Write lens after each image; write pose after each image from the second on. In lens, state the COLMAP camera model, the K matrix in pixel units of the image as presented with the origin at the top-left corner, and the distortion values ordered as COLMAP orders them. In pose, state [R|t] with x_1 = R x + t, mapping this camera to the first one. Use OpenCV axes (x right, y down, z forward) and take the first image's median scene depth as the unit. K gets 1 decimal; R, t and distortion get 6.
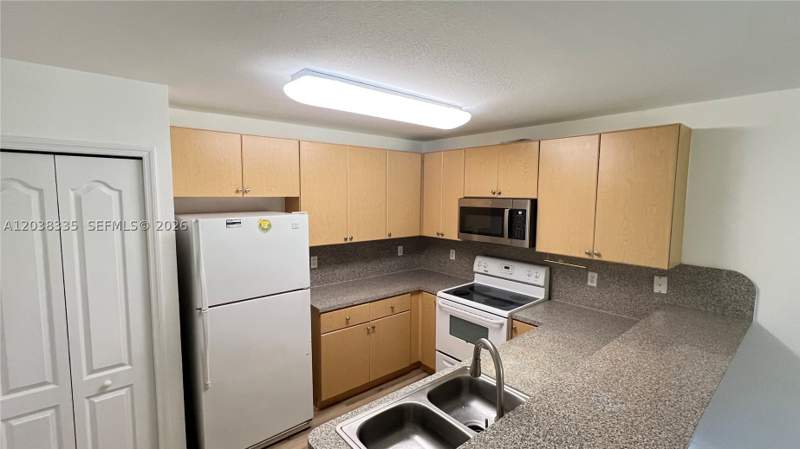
lens RADIAL K [[355.6, 0, 400.7], [0, 355.6, 228.6], [0, 0, 1]] dist [0.001723, 0.000747]
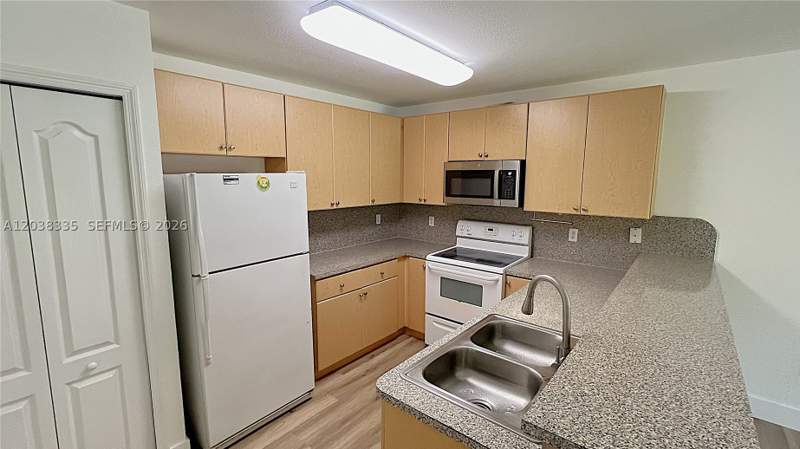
lens RADIAL K [[355.6, 0, 400.6], [0, 355.6, 227.1], [0, 0, 1]] dist [0.001723, 0.000747]
pose [[0.984021, -0.029492, 0.175594, -0.180770], [0.021149, 0.998565, 0.049195, 0.058924], [-0.176793, -0.044695, 0.983233, 0.036324]]
